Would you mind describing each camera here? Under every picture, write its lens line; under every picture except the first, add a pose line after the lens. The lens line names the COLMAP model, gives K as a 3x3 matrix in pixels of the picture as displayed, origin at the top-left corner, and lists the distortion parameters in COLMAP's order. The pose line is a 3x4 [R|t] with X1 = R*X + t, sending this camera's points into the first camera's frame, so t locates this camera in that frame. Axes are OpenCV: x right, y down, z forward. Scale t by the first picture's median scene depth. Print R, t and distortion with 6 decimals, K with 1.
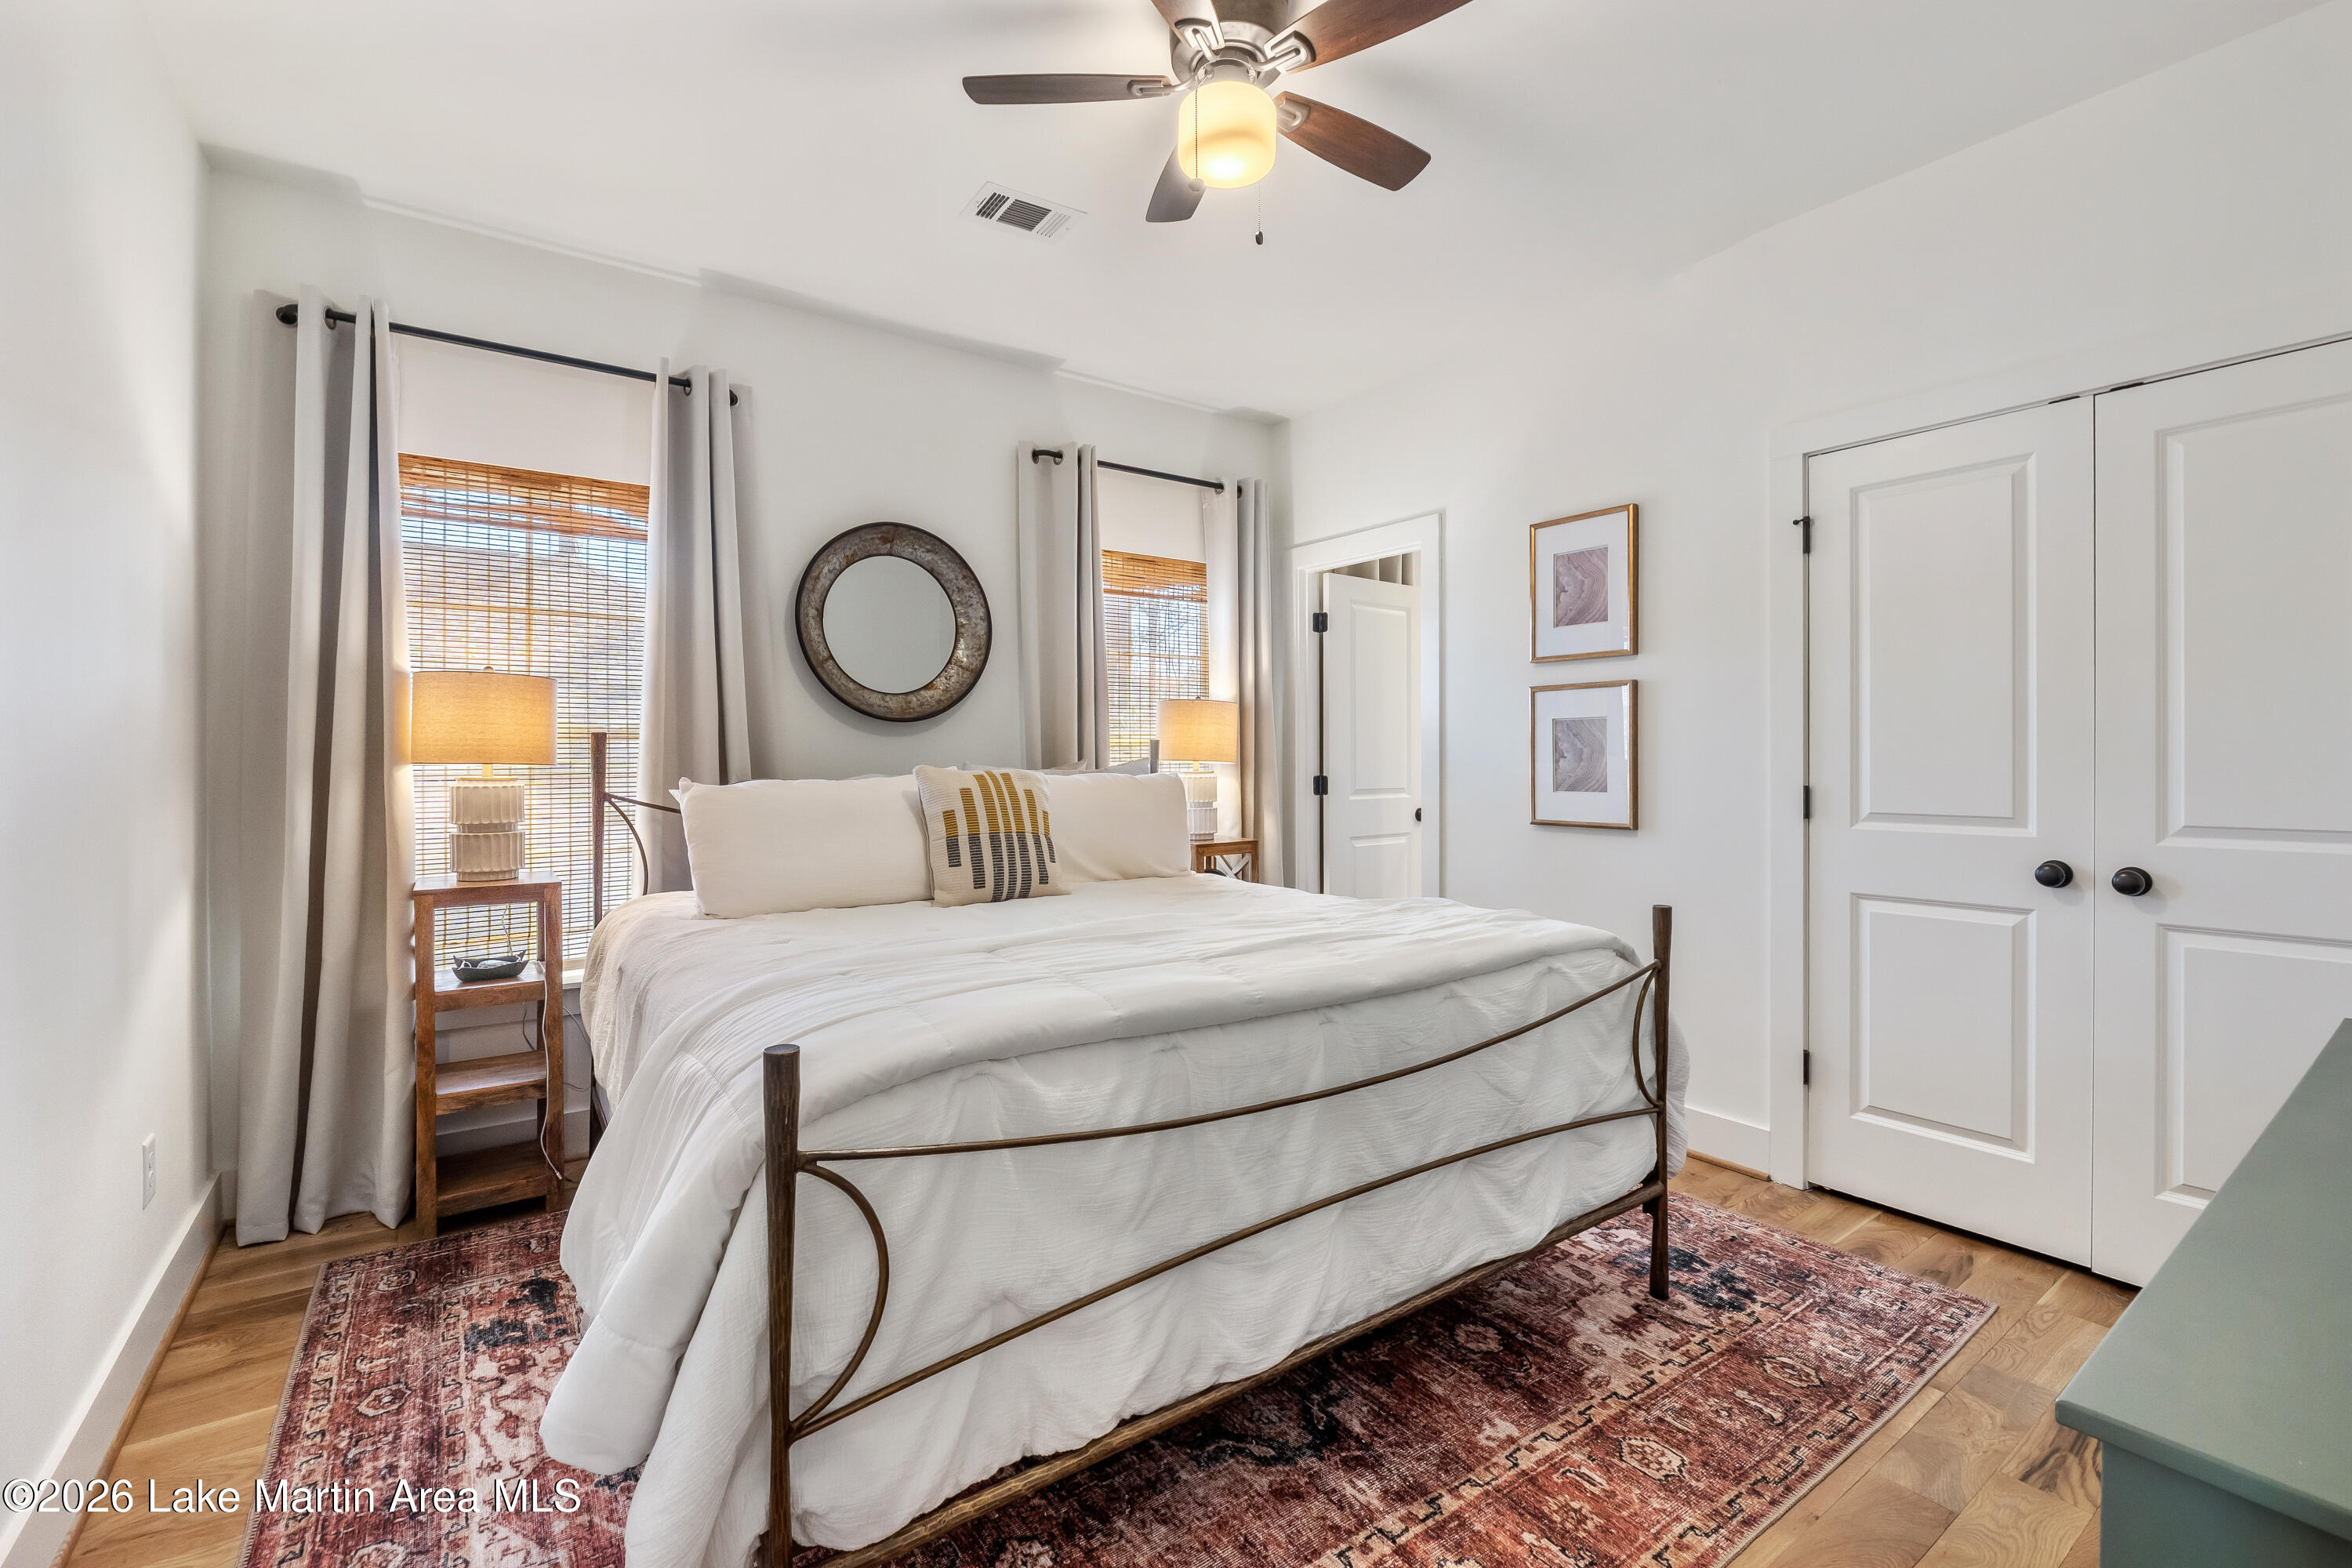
lens RADIAL K [[1011.1, 0, 1181.8], [0, 1011.1, 758.3], [0, 0, 1]] dist [-0.006359, -0.001182]
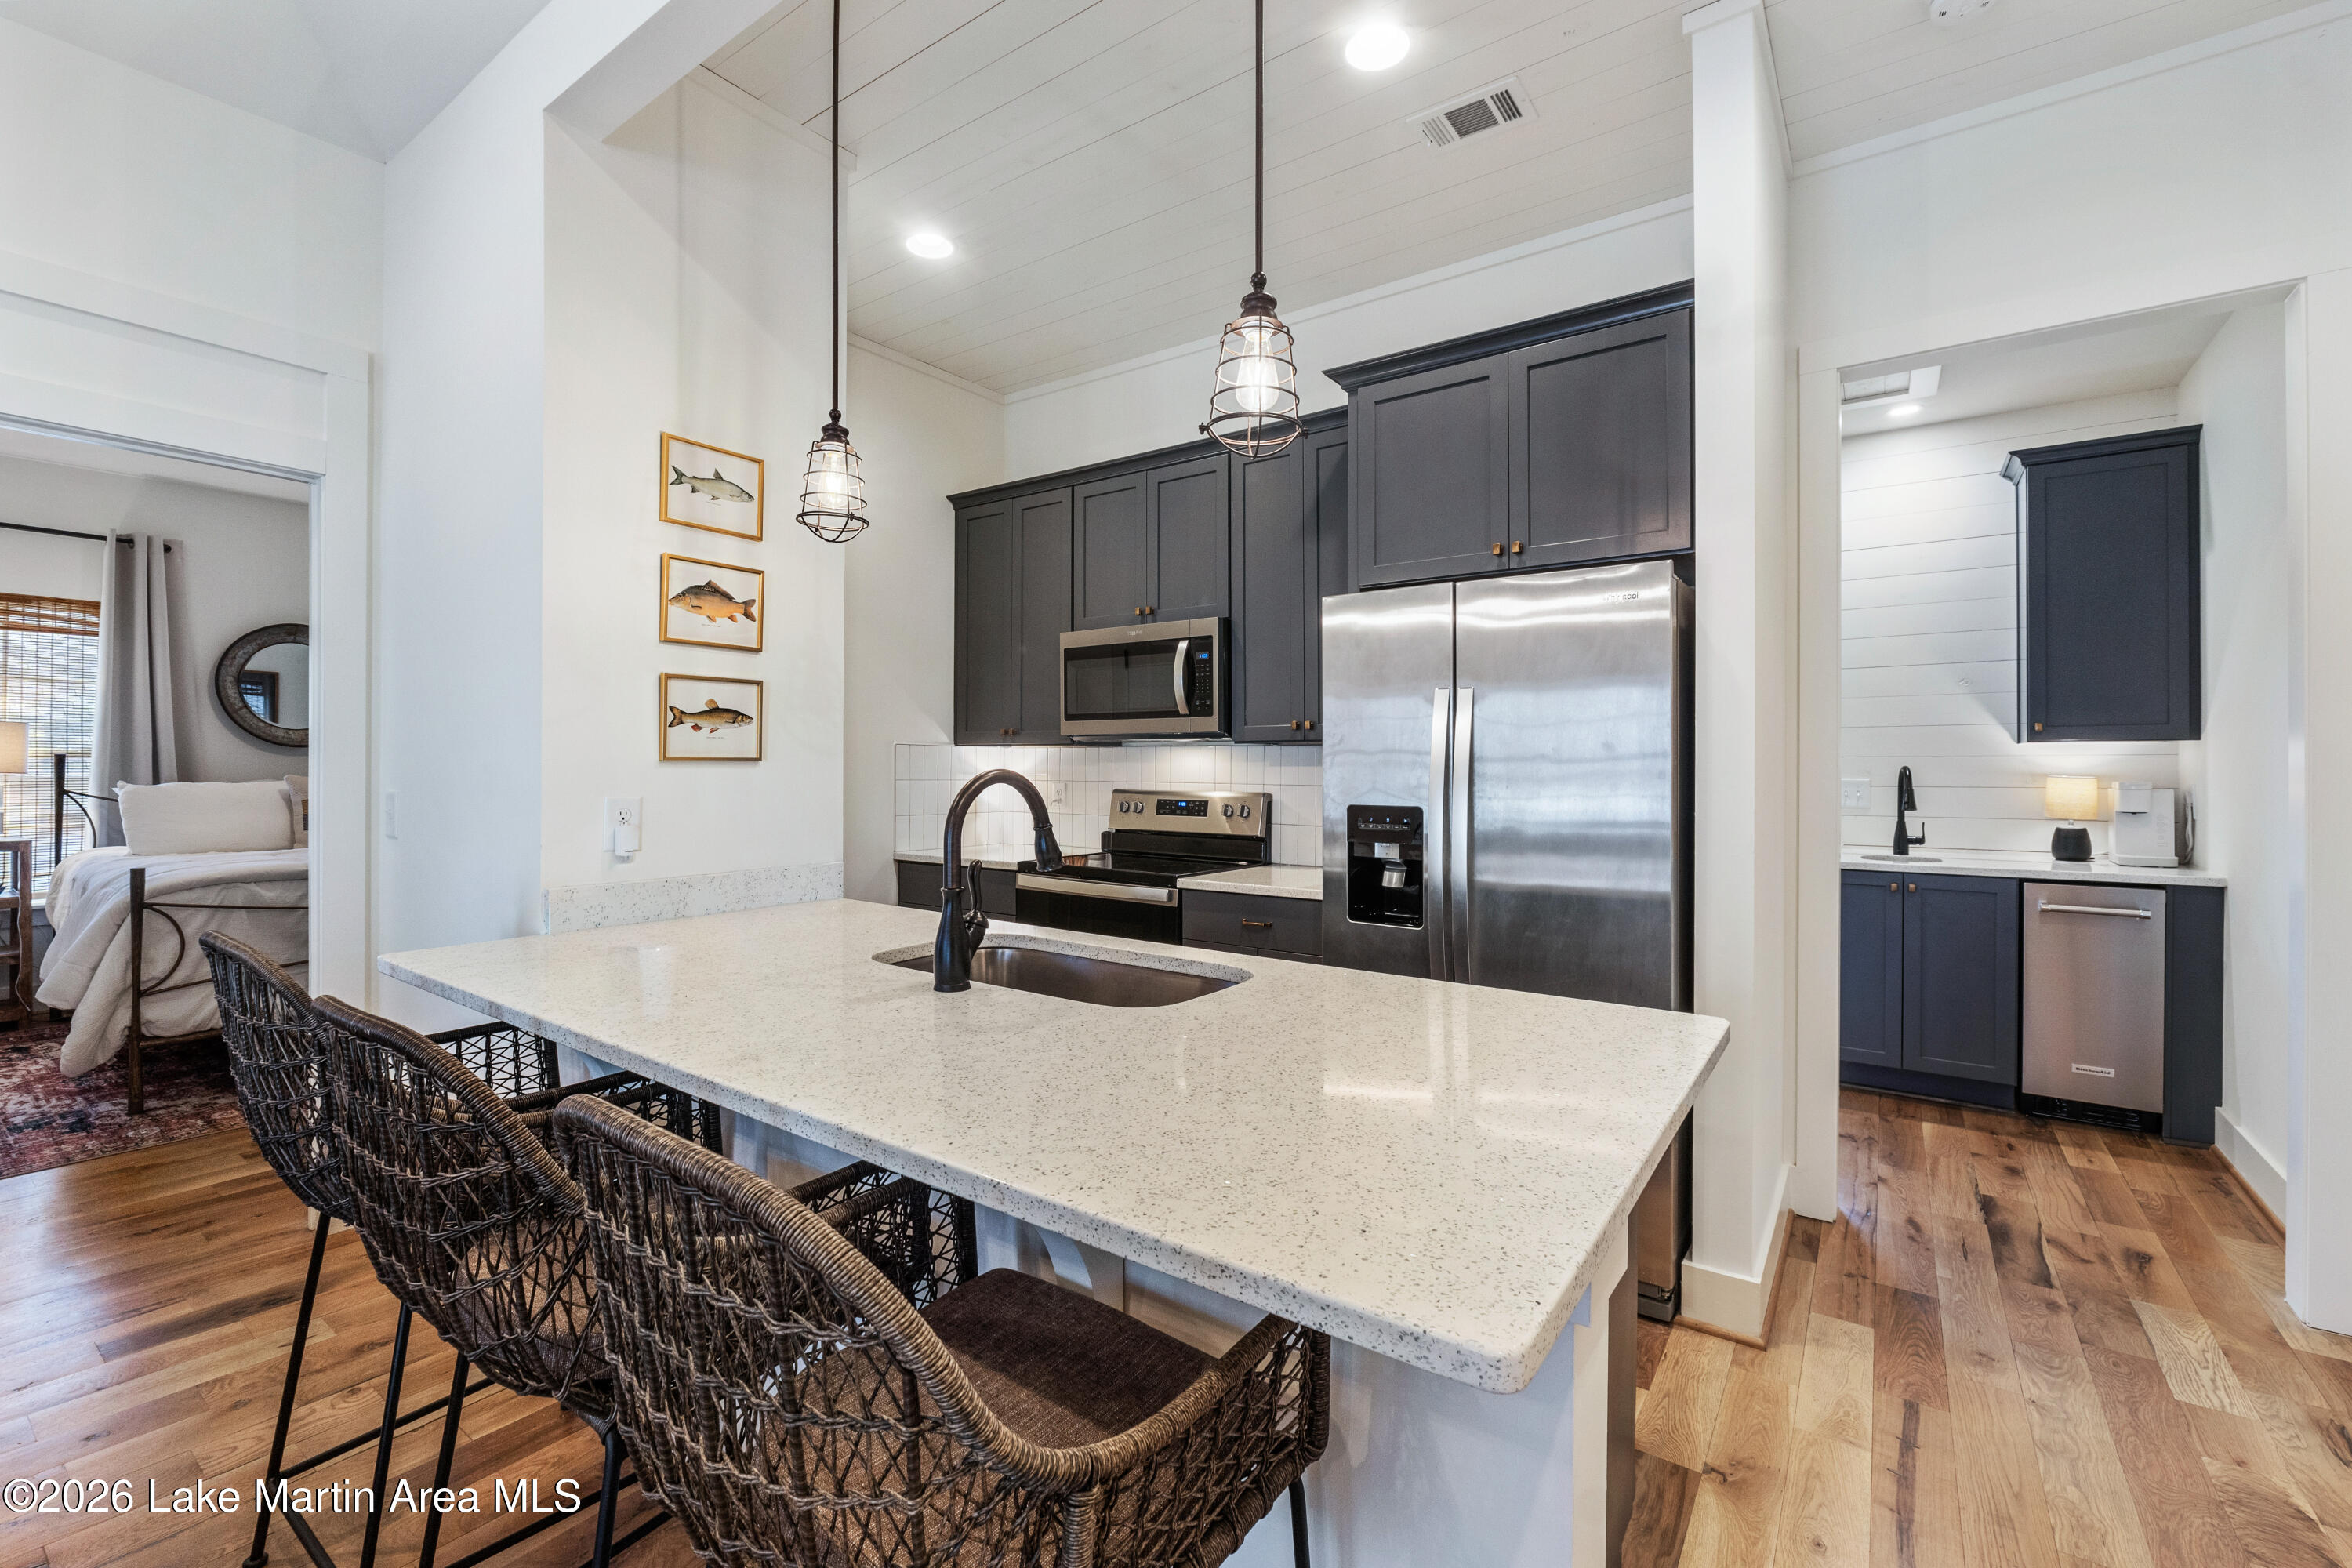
lens RADIAL K [[1011.1, 0, 1166.3], [0, 1011.1, 761.8], [0, 0, 1]] dist [-0.006359, -0.001182]
pose [[0.950022, 0.009288, 0.312046, 0.693007], [-0.008049, 0.999954, -0.005257, -0.019993], [-0.312080, 0.002483, 0.950052, -1.231294]]
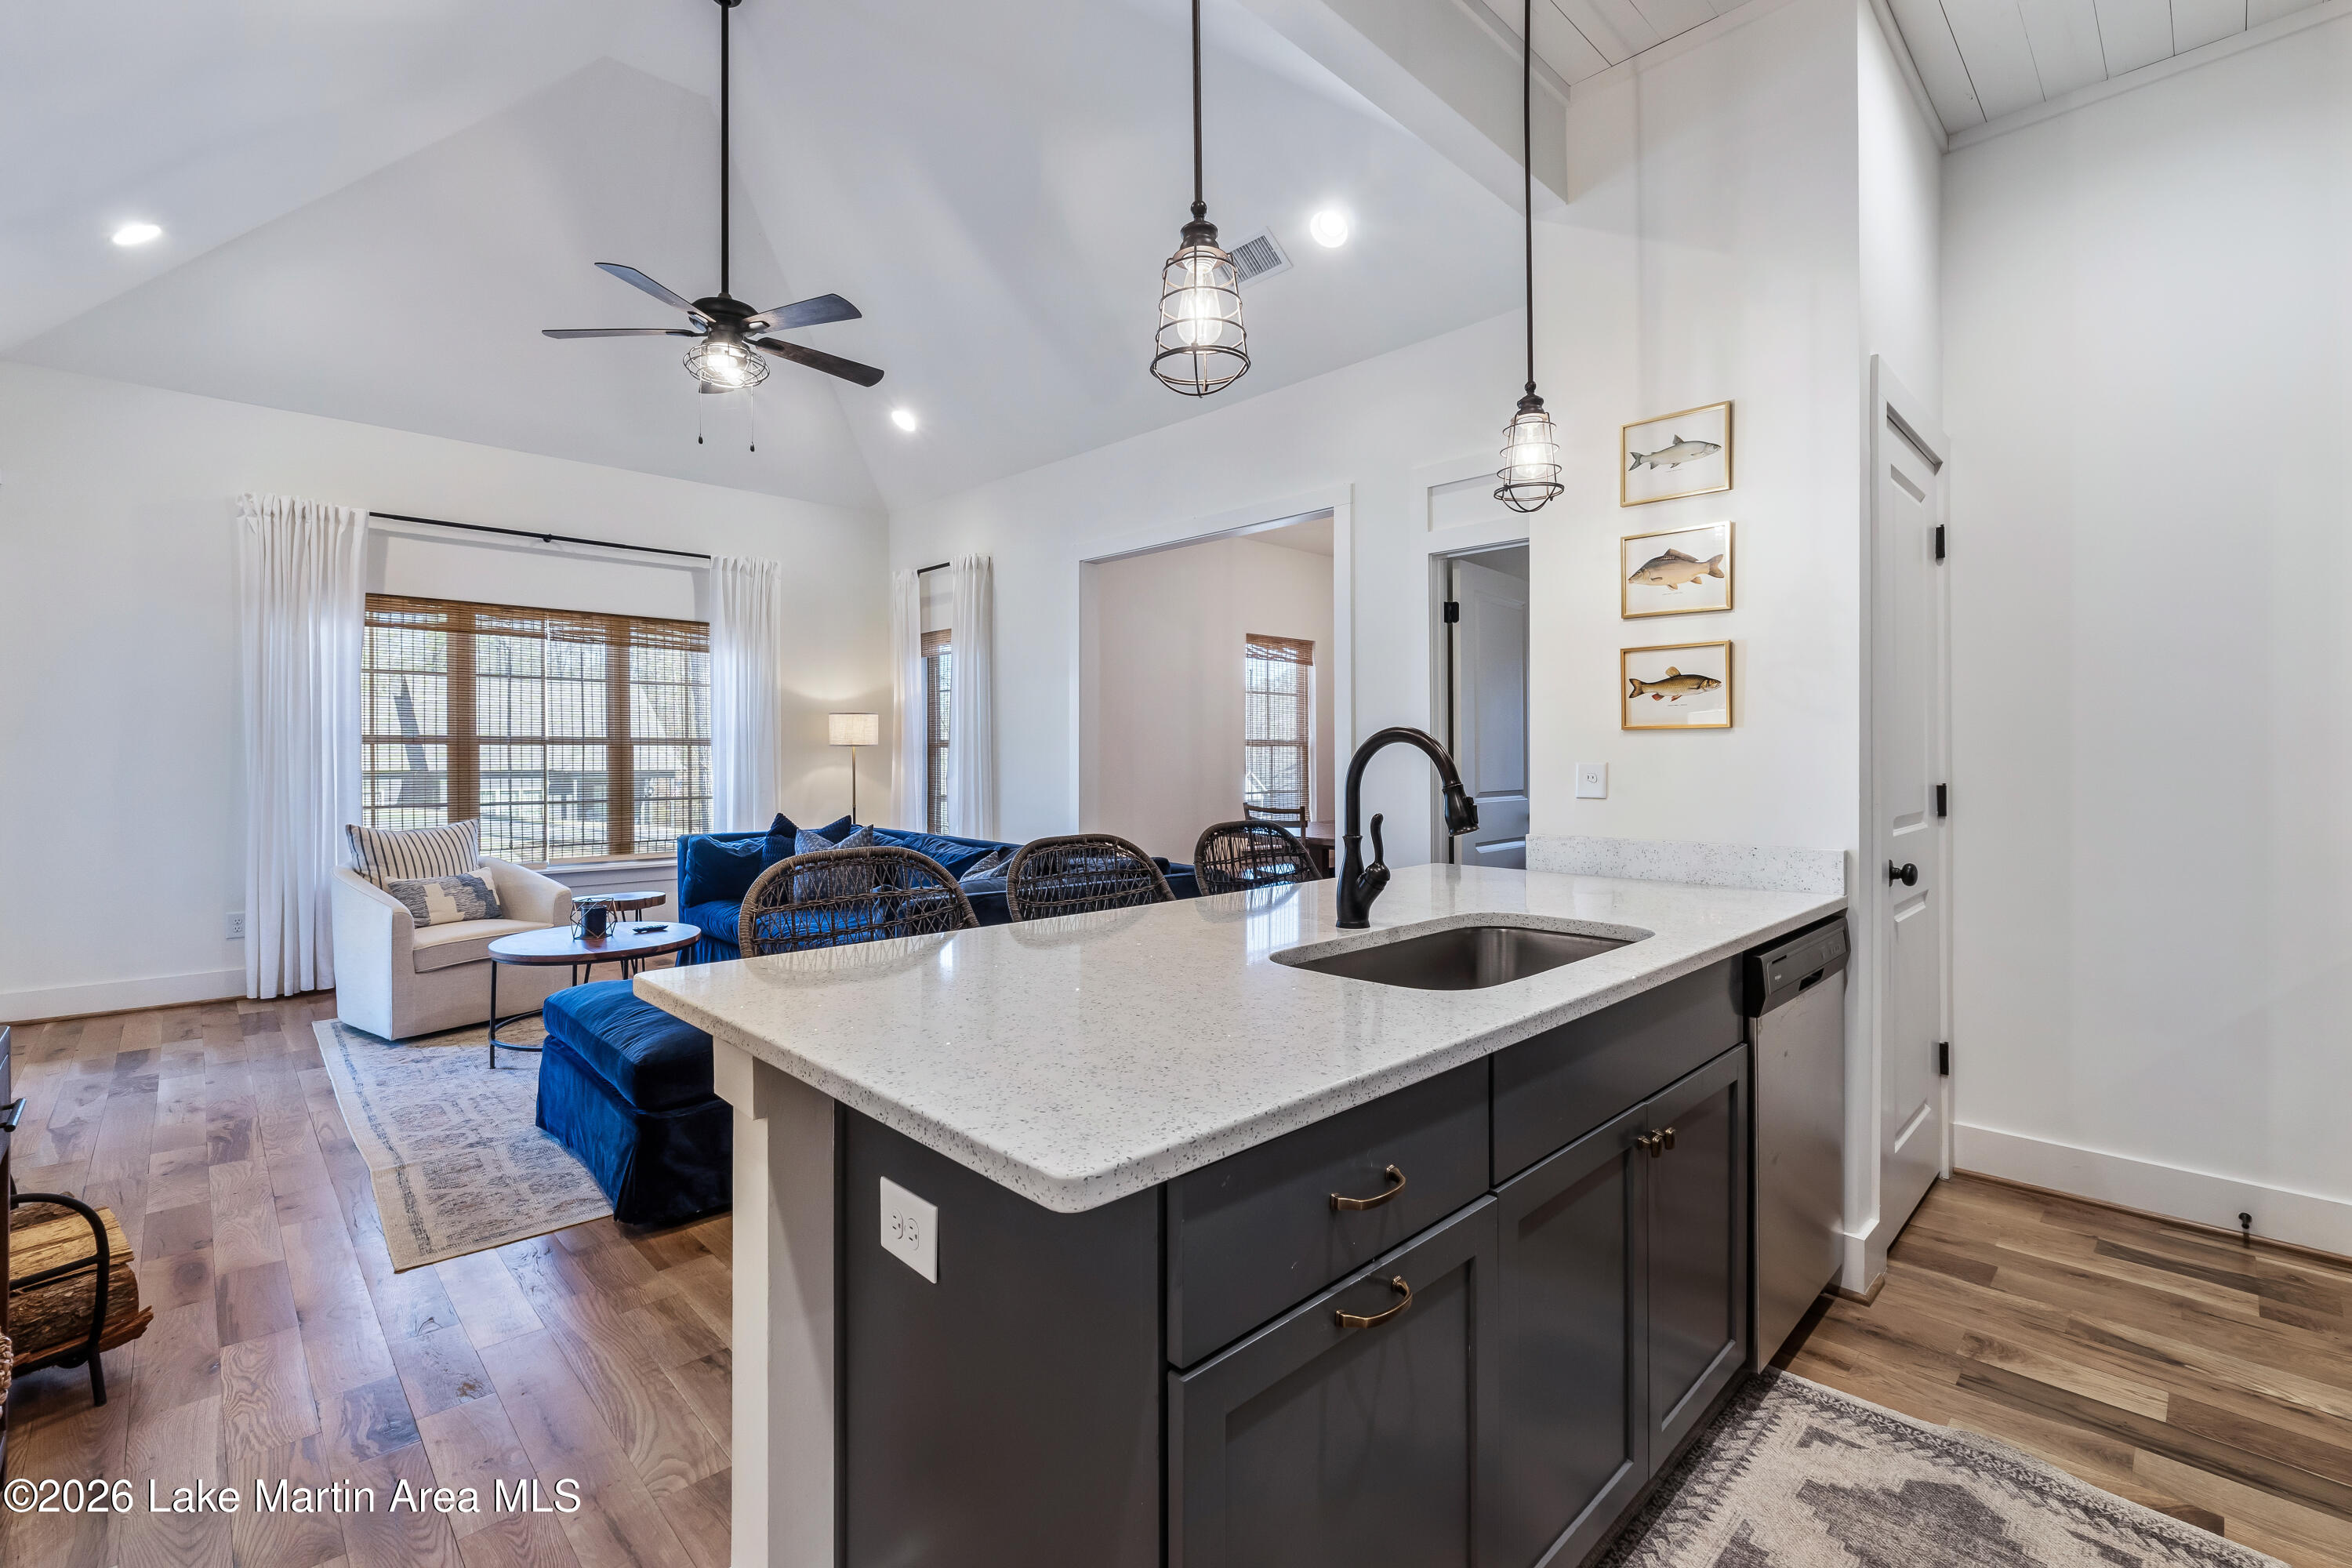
lens RADIAL K [[1011.1, 0, 1180.3], [0, 1011.1, 764.7], [0, 0, 1]] dist [-0.006359, -0.001182]
pose [[0.148064, 0.010290, -0.988924, 1.440906], [0.001271, 0.999943, 0.010594, 0.000889], [0.988977, -0.002825, 0.148043, -0.806211]]
